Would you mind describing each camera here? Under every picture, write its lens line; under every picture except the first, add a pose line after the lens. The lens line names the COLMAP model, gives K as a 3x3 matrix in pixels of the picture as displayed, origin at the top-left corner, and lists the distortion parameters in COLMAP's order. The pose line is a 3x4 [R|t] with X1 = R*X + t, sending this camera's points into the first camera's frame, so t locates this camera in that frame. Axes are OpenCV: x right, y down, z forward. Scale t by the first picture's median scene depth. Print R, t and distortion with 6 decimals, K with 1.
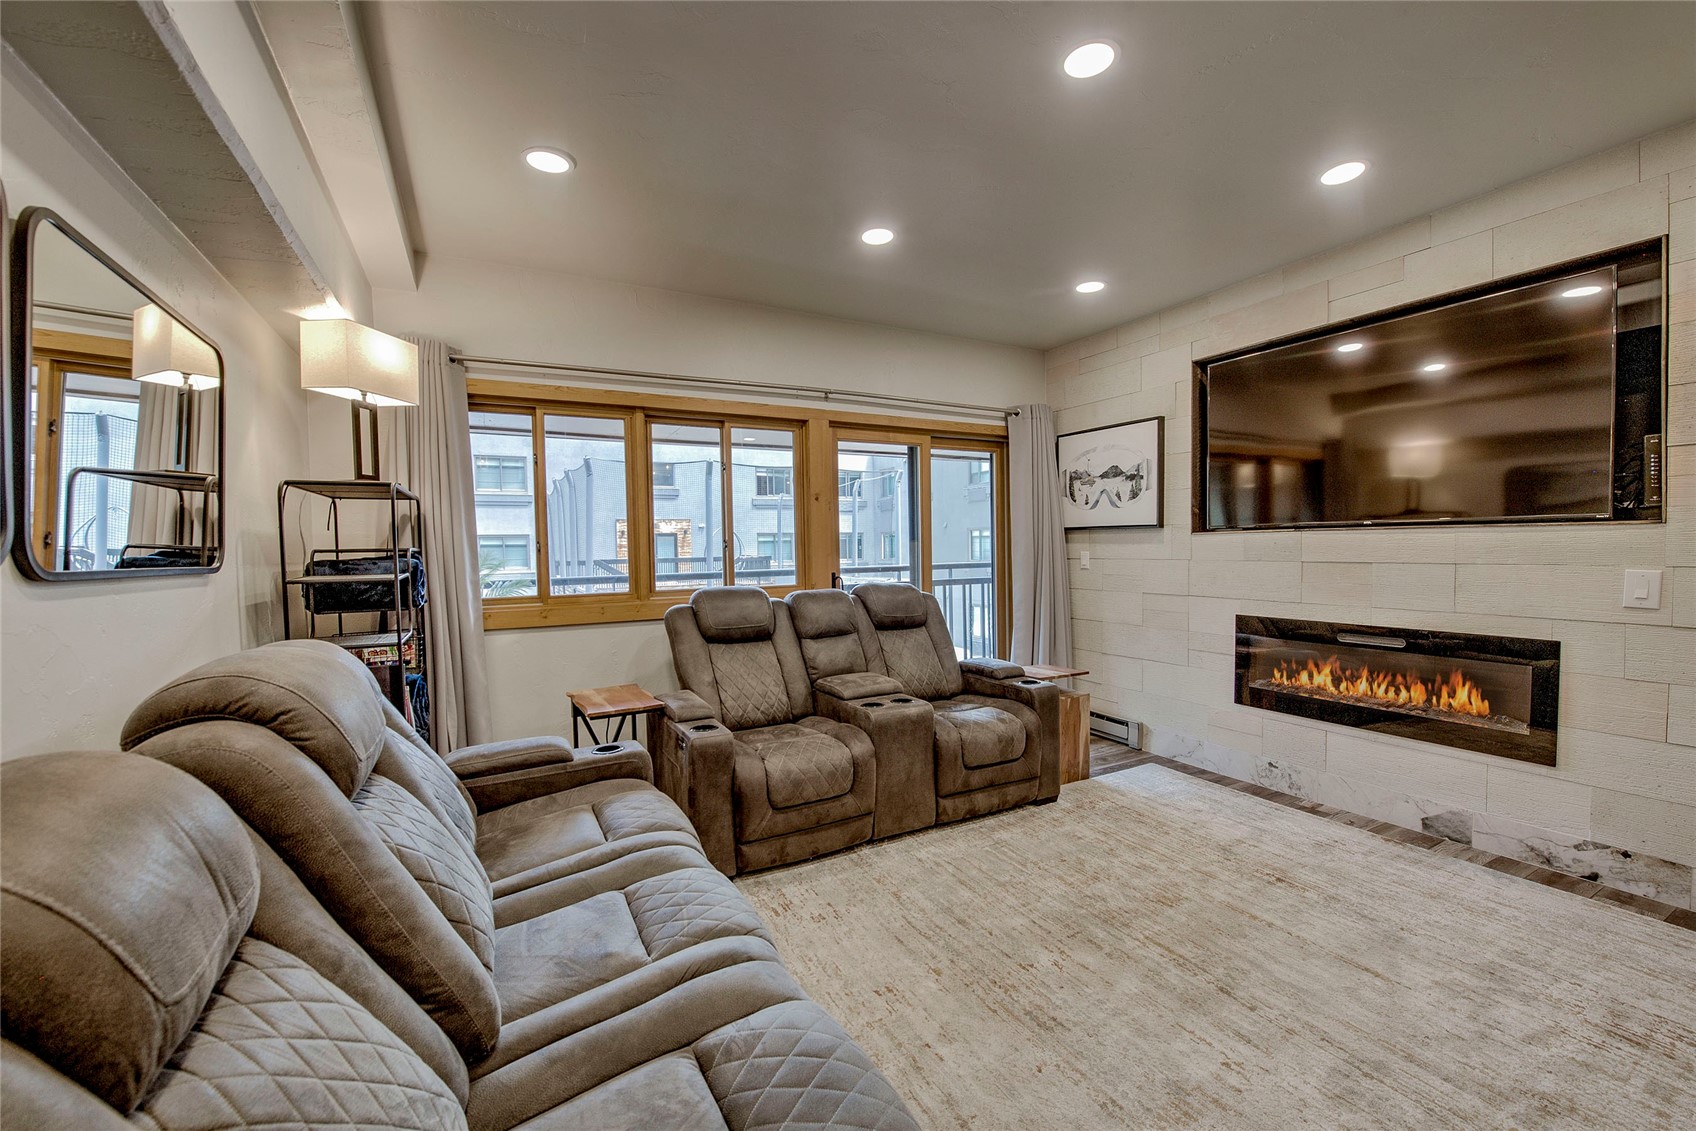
lens RADIAL K [[692.5, 0, 849.4], [0, 692.5, 563.5], [0, 0, 1]] dist [0.000000, 0.000008]
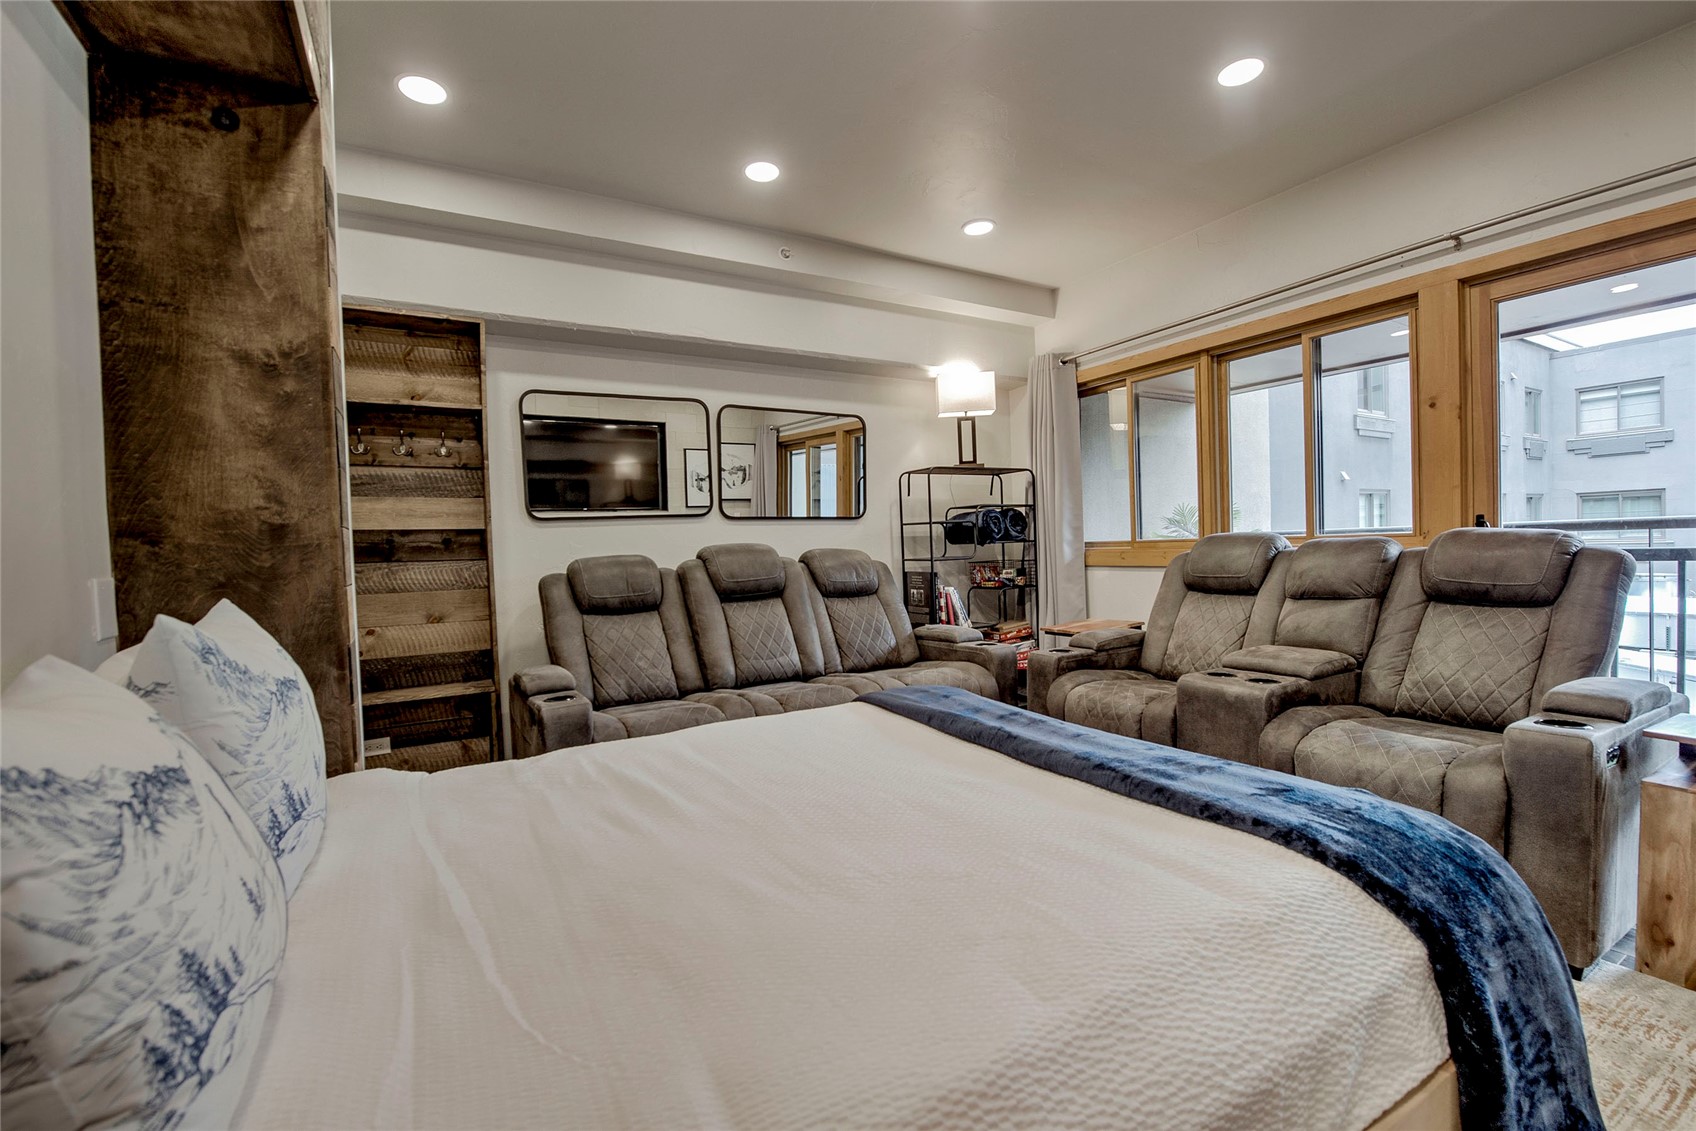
lens RADIAL K [[740.3, 0, 849.8], [0, 740.3, 564.2], [0, 0, 1]] dist [0.000061, 0.000028]
pose [[0.024853, 0.037463, -0.998989, 0.794403], [0.001424, 0.999295, 0.037510, 0.039424], [0.999690, -0.002355, 0.024782, 0.500538]]
